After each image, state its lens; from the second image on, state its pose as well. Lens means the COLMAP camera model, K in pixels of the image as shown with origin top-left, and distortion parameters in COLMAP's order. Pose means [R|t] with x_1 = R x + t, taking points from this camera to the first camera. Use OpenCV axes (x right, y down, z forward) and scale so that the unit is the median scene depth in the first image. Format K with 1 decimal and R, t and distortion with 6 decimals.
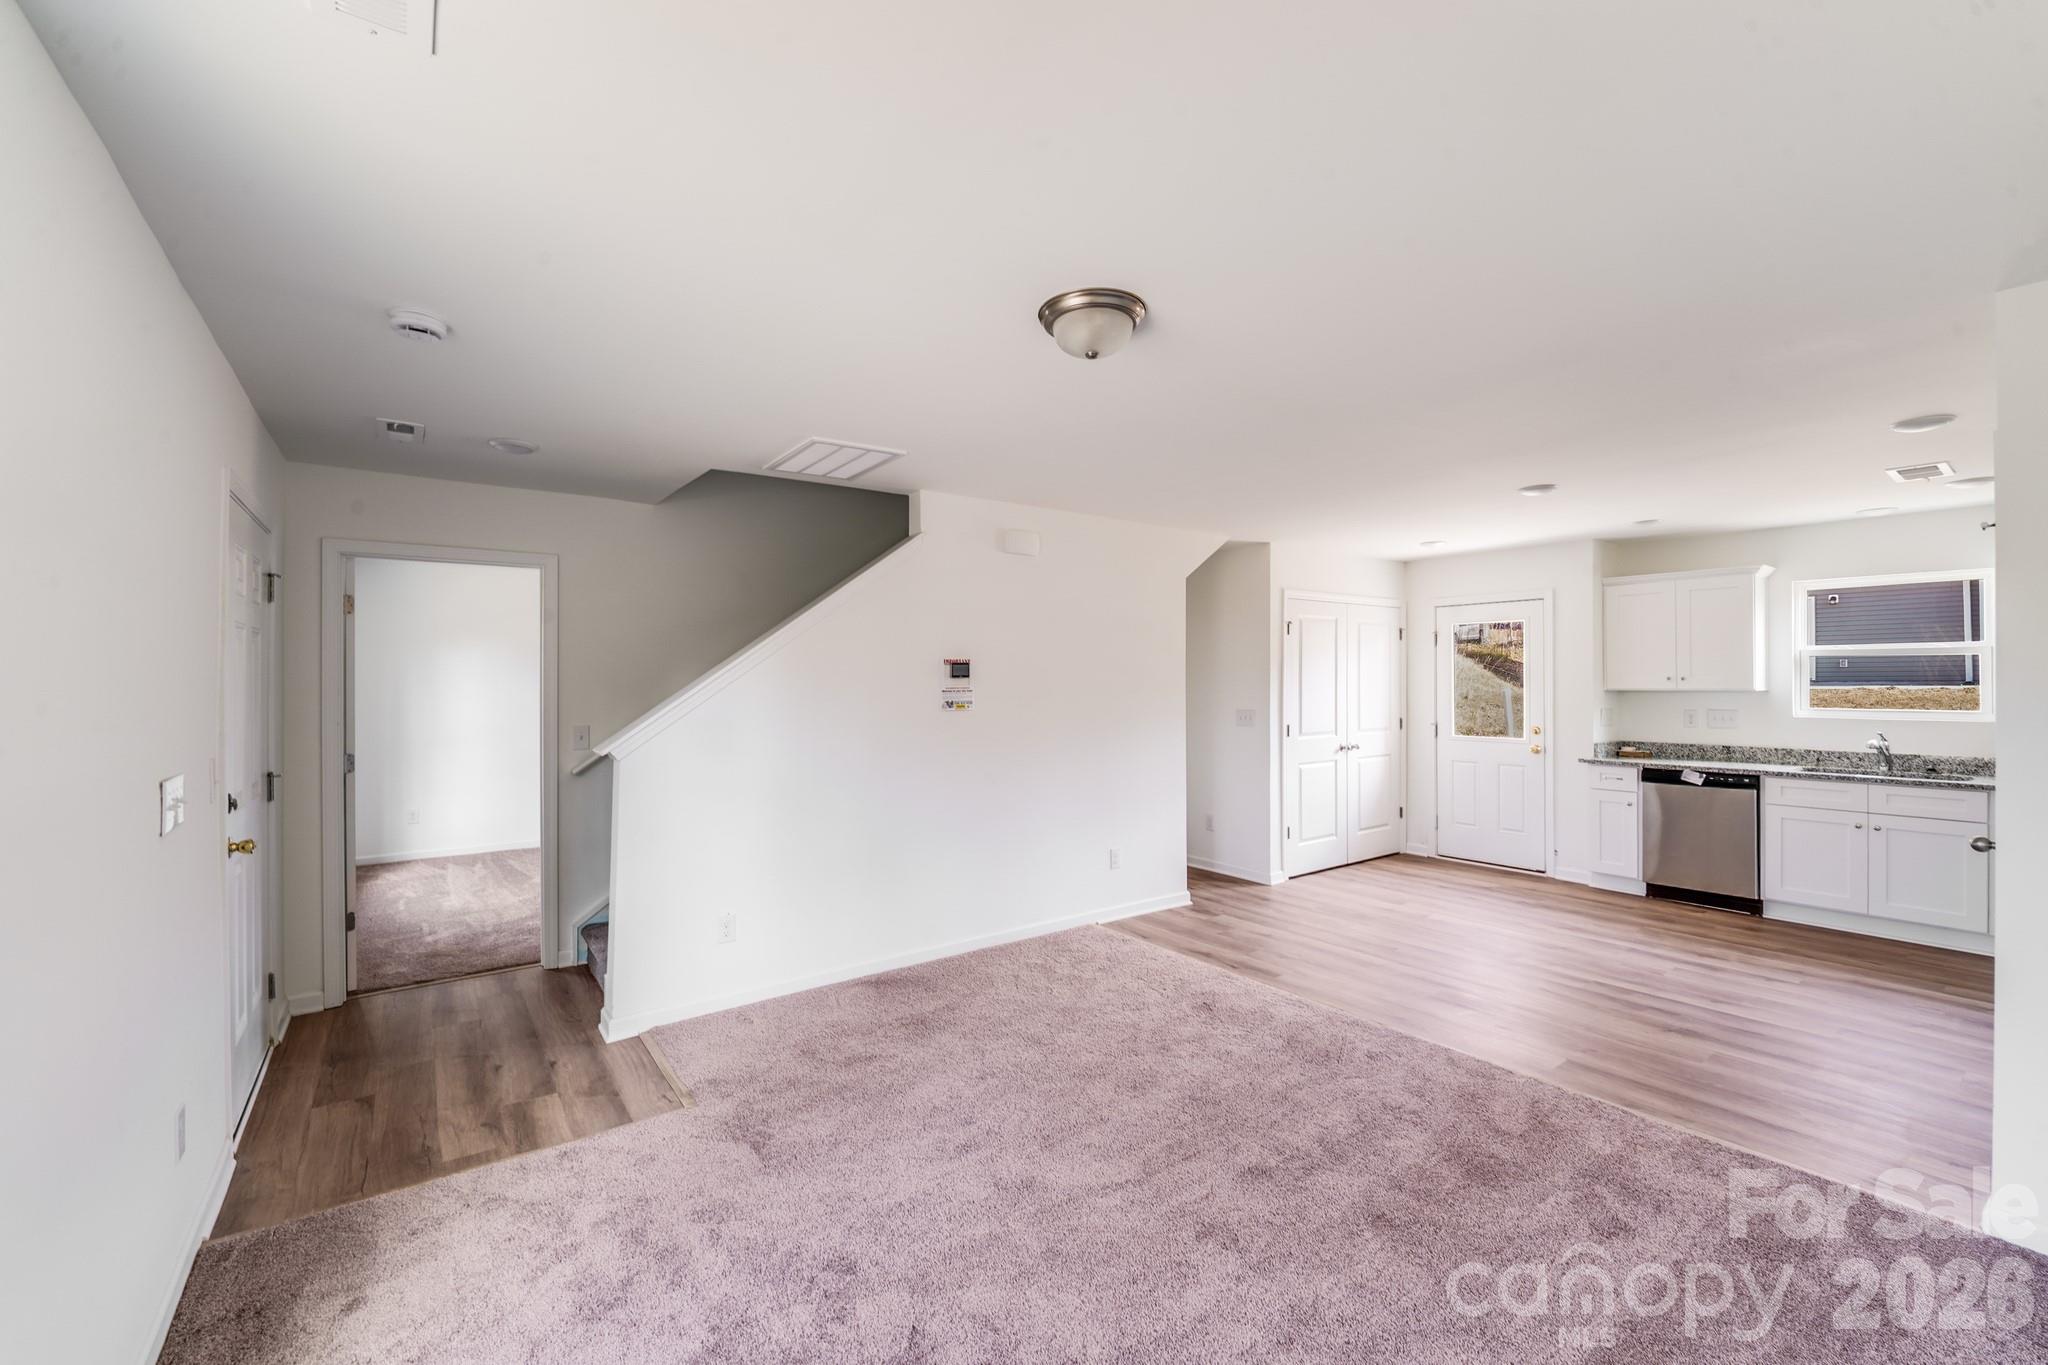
lens RADIAL K [[842.2, 0, 1019.7], [0, 842.2, 681.3], [0, 0, 1]] dist [-0.007989, -0.000163]
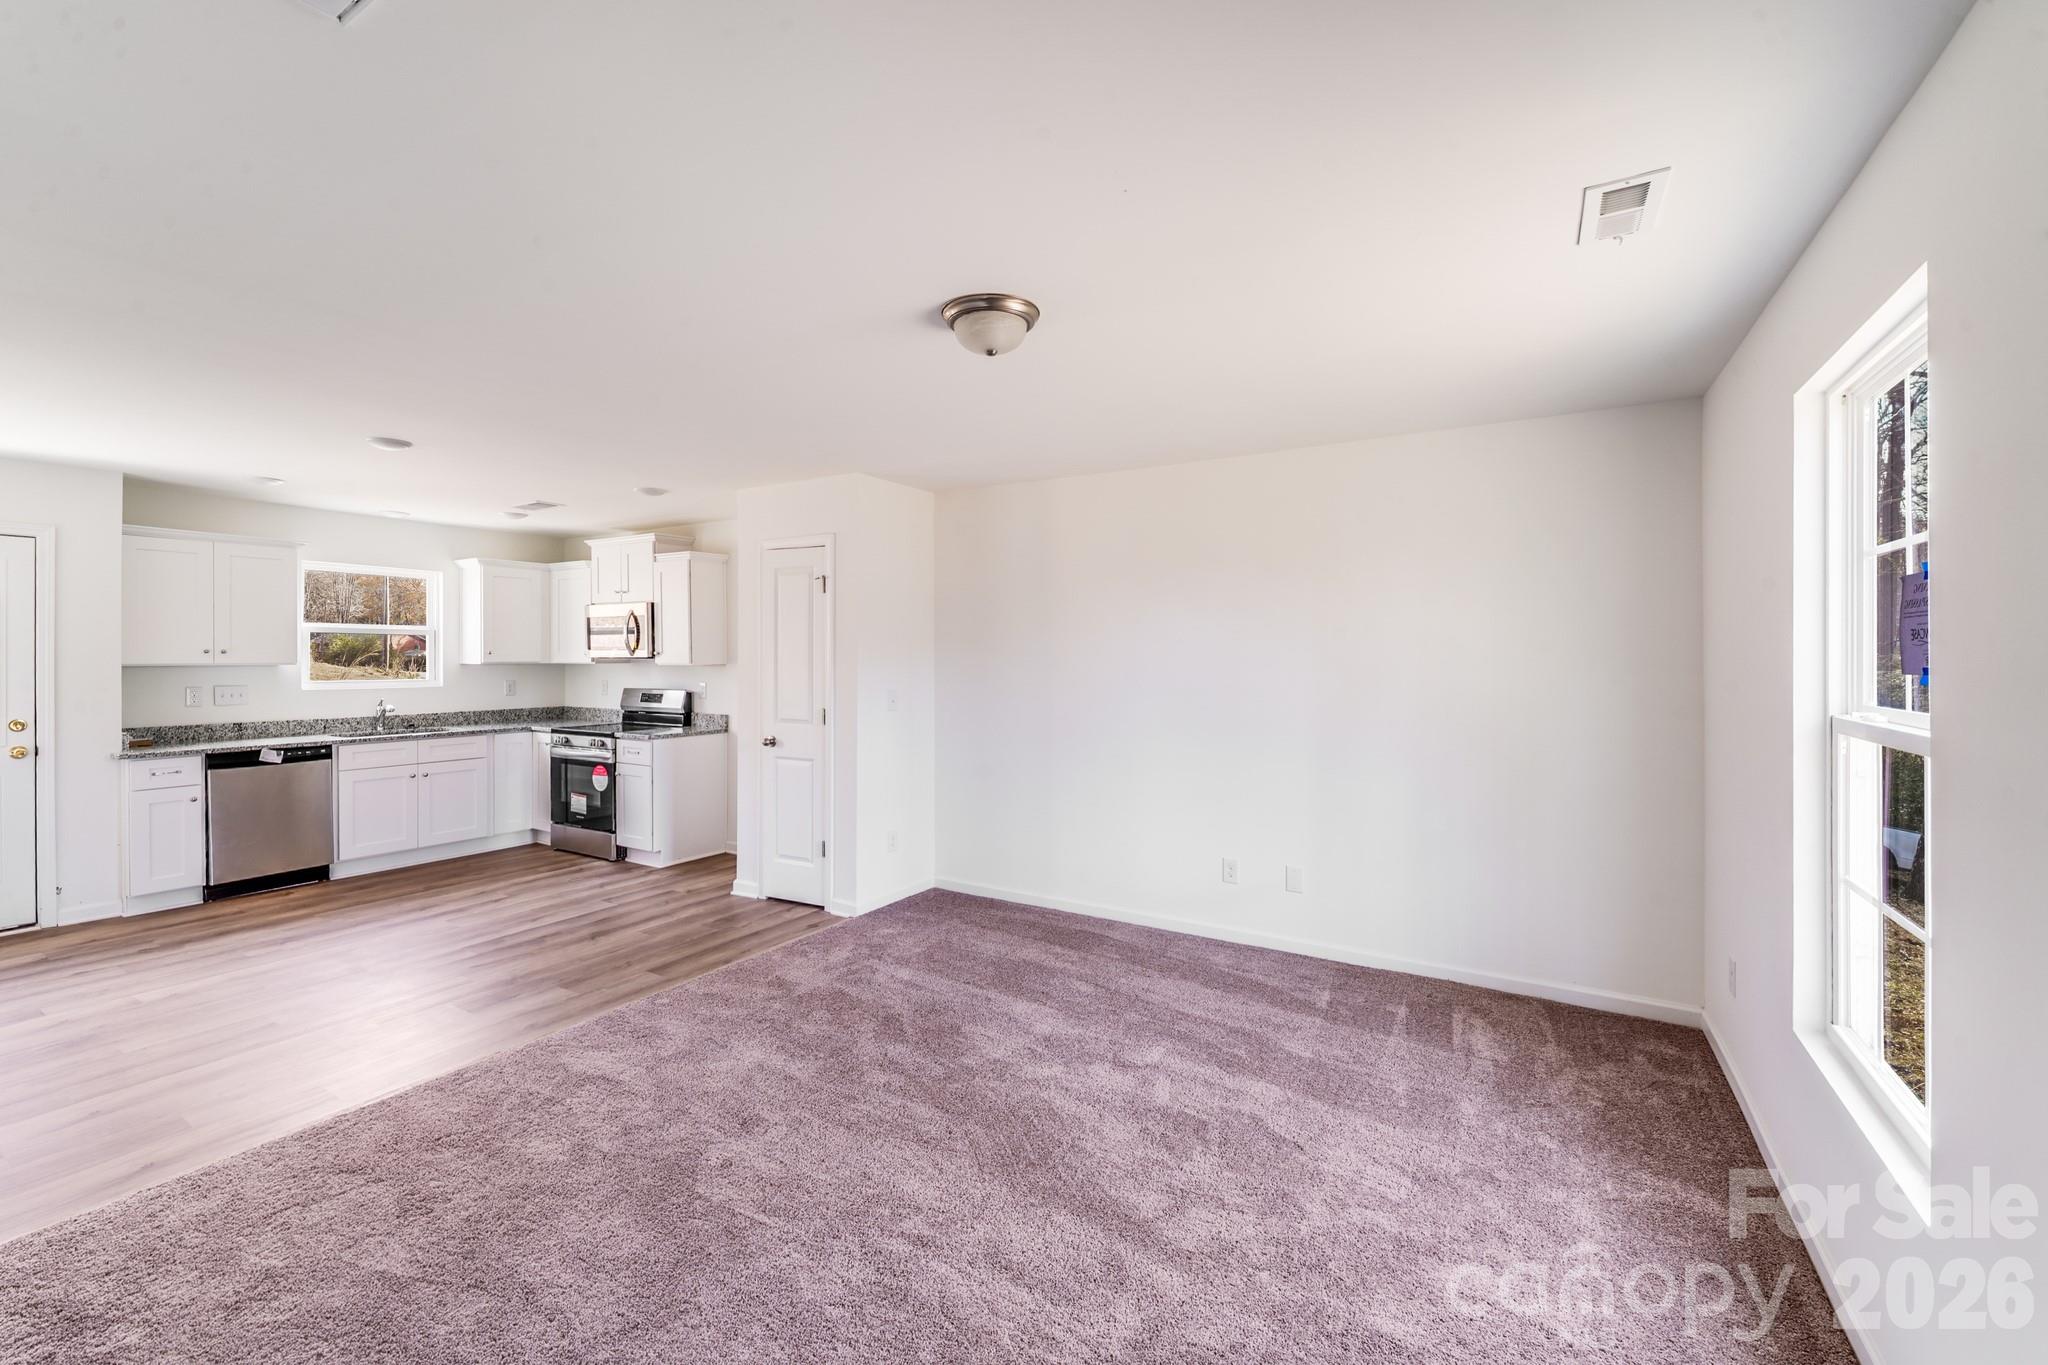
lens RADIAL K [[842.2, 0, 1025.0], [0, 842.2, 652.8], [0, 0, 1]] dist [-0.007989, -0.000163]
pose [[-0.389196, 0.004999, 0.921141, -0.407435], [-0.000543, 0.999984, -0.005656, 0.002746], [-0.921155, -0.002701, -0.389187, 0.598098]]
